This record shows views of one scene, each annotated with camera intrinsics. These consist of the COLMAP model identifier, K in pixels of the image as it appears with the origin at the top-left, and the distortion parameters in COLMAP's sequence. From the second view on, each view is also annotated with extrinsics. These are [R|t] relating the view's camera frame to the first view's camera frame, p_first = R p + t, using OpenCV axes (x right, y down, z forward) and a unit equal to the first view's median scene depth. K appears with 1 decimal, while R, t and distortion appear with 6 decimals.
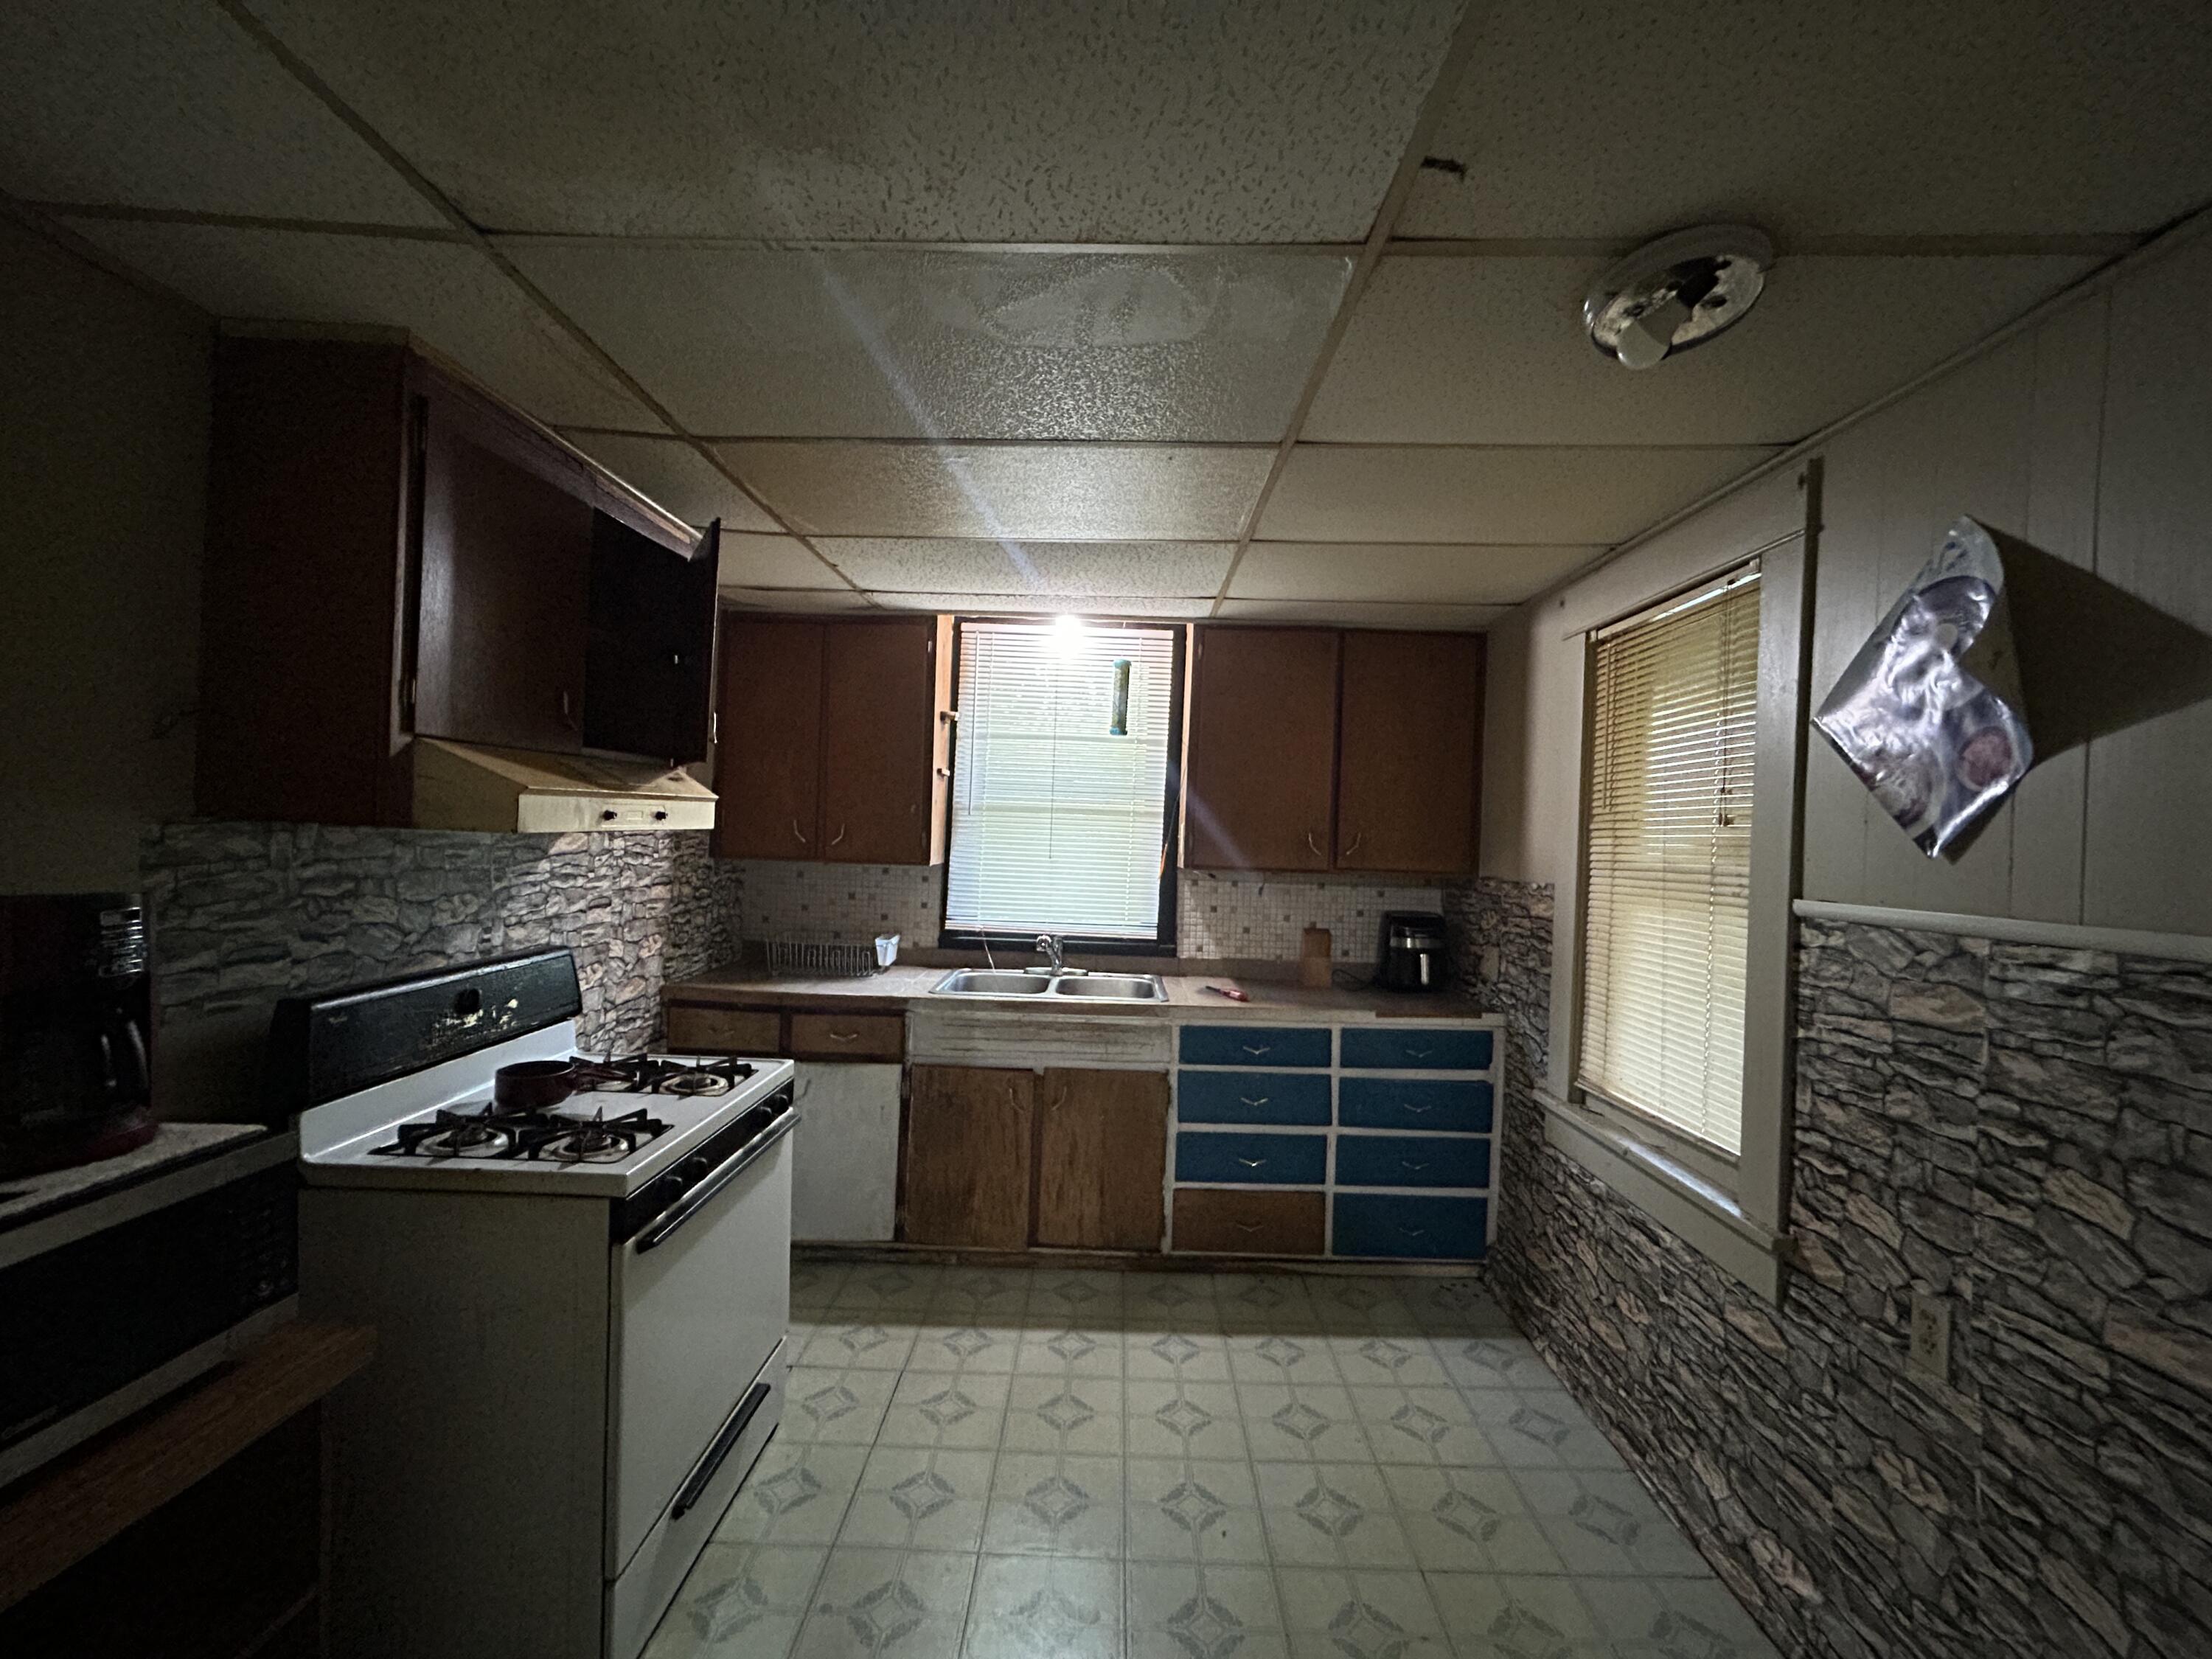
lens RADIAL K [[895.1, 0, 1106.0], [0, 895.1, 829.5], [0, 0, 1]] dist [-0.000723, -0.000012]
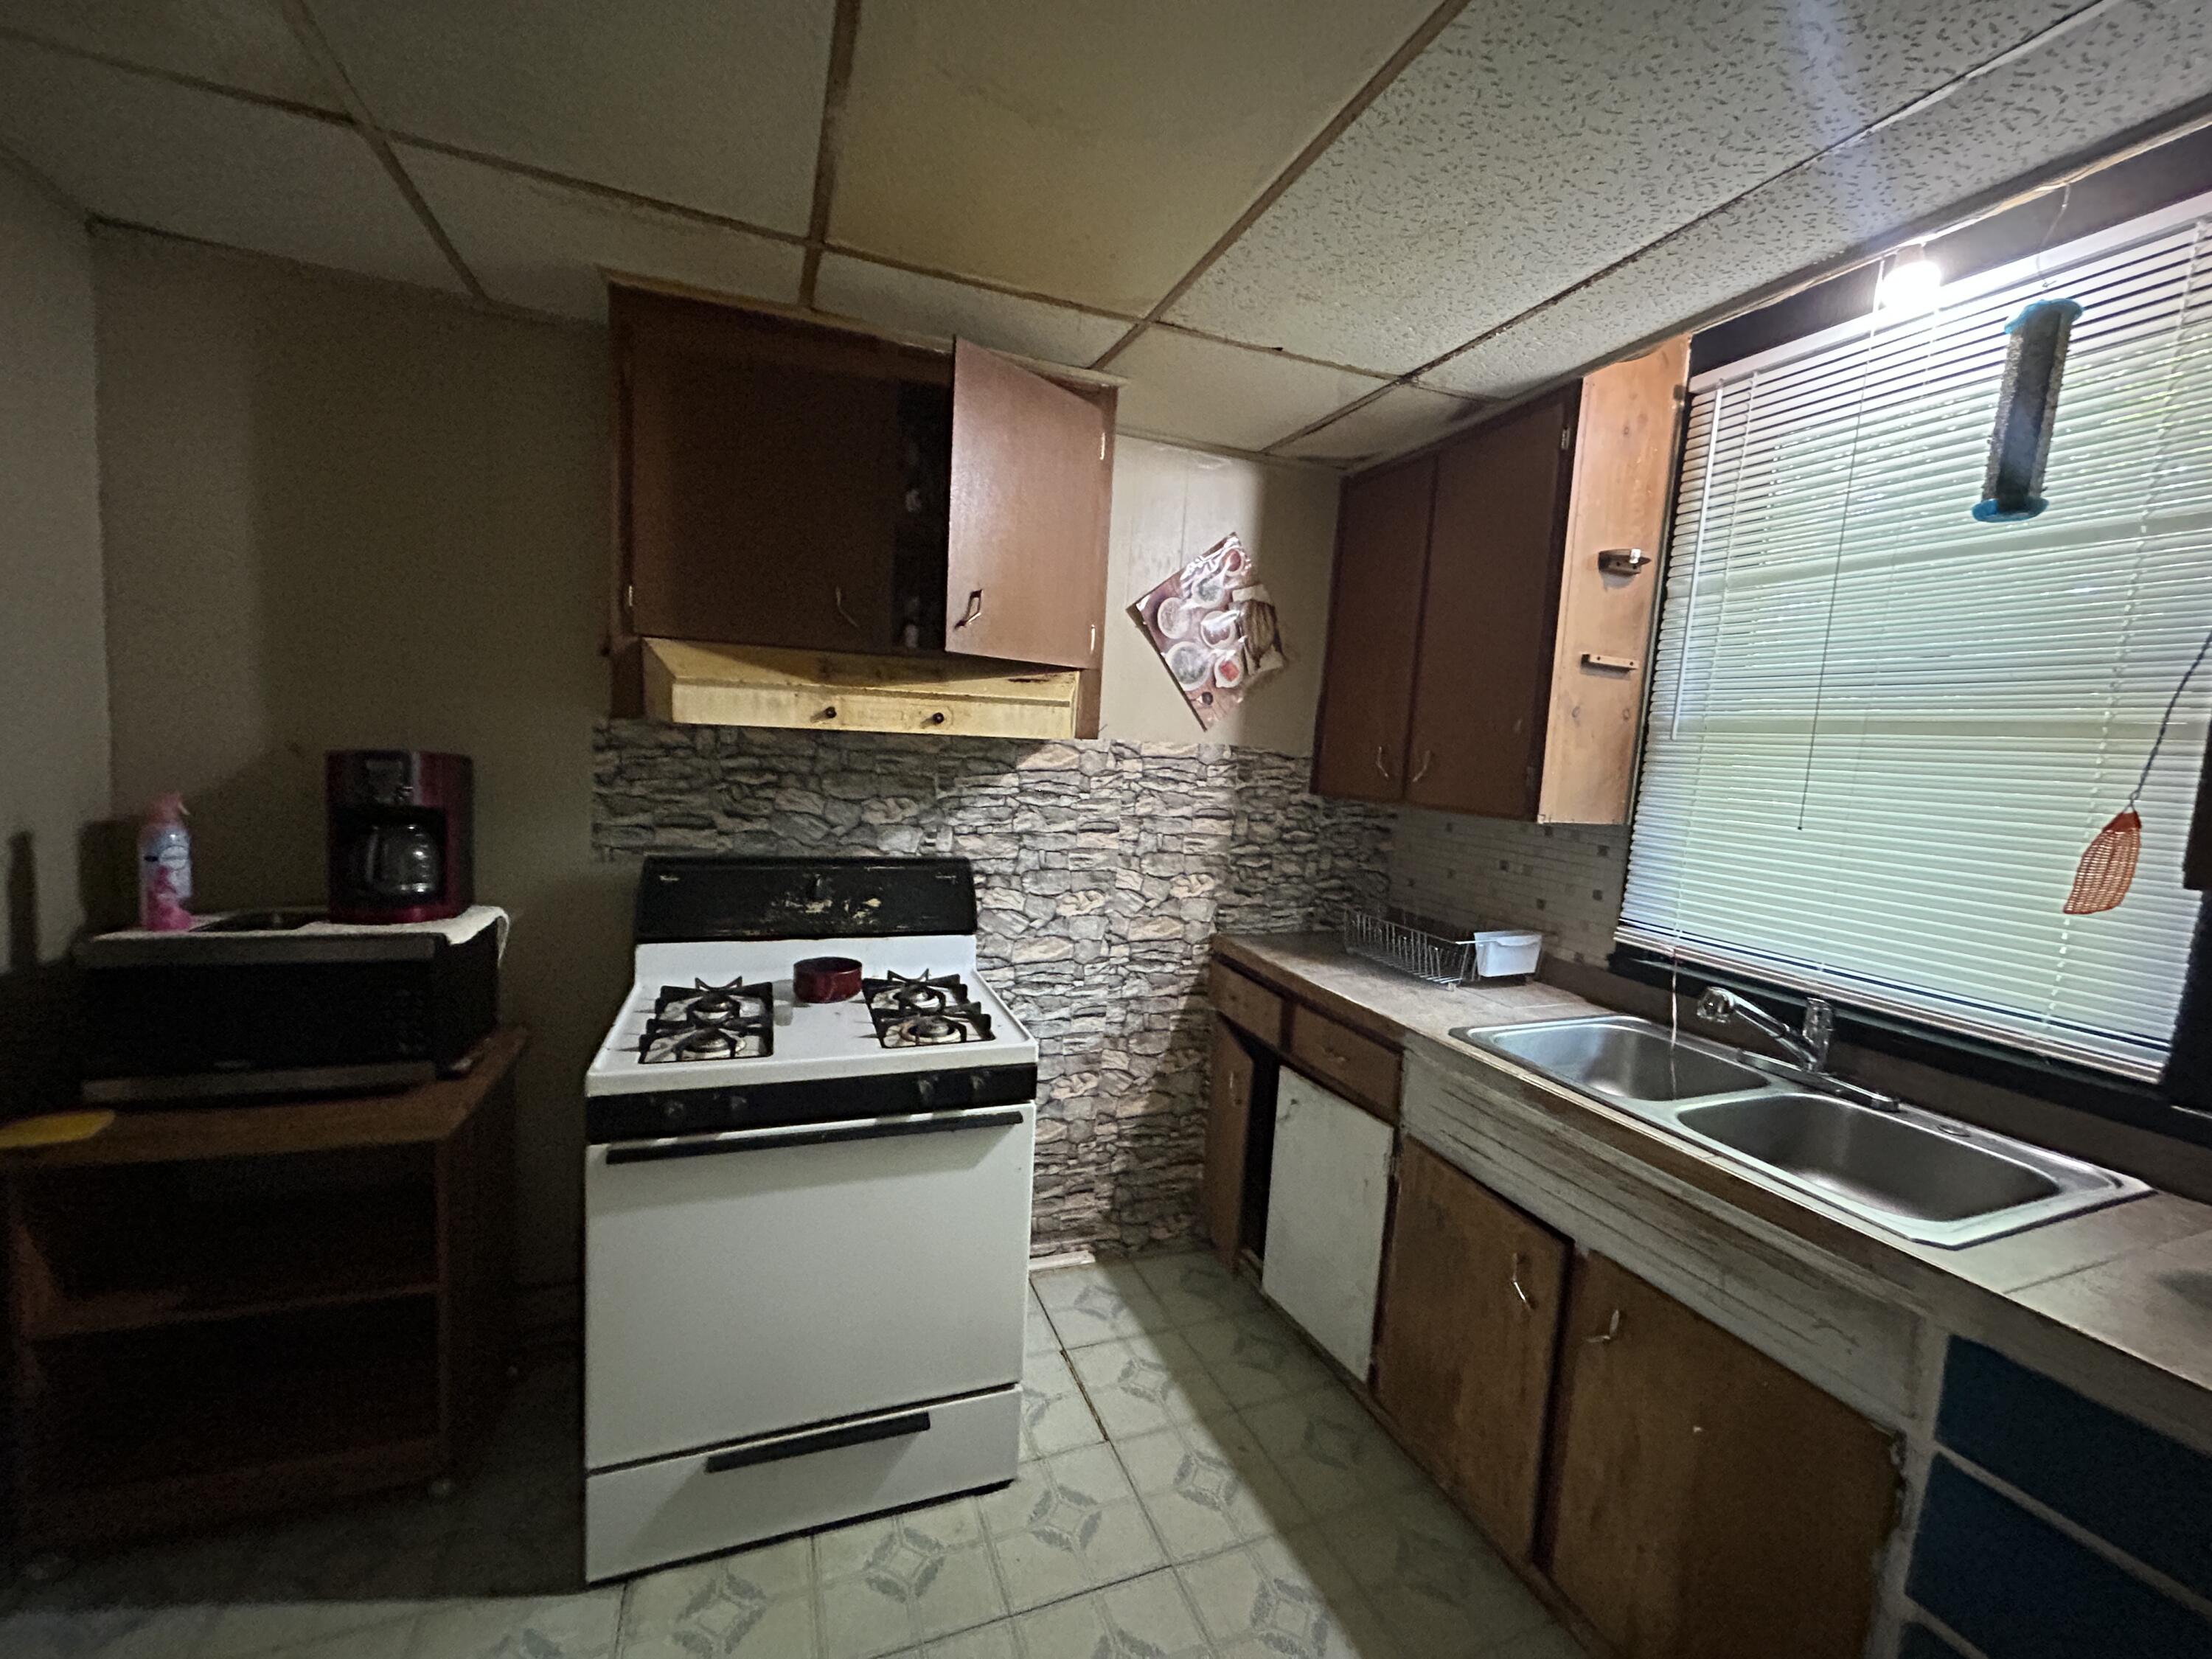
lens RADIAL K [[895.1, 0, 1106.0], [0, 895.1, 829.5], [0, 0, 1]] dist [-0.000723, -0.000012]
pose [[0.373865, 0.076992, -0.924282, 0.299272], [-0.043236, 0.996912, 0.065553, 0.022850], [0.926475, 0.015454, 0.376040, 0.650984]]
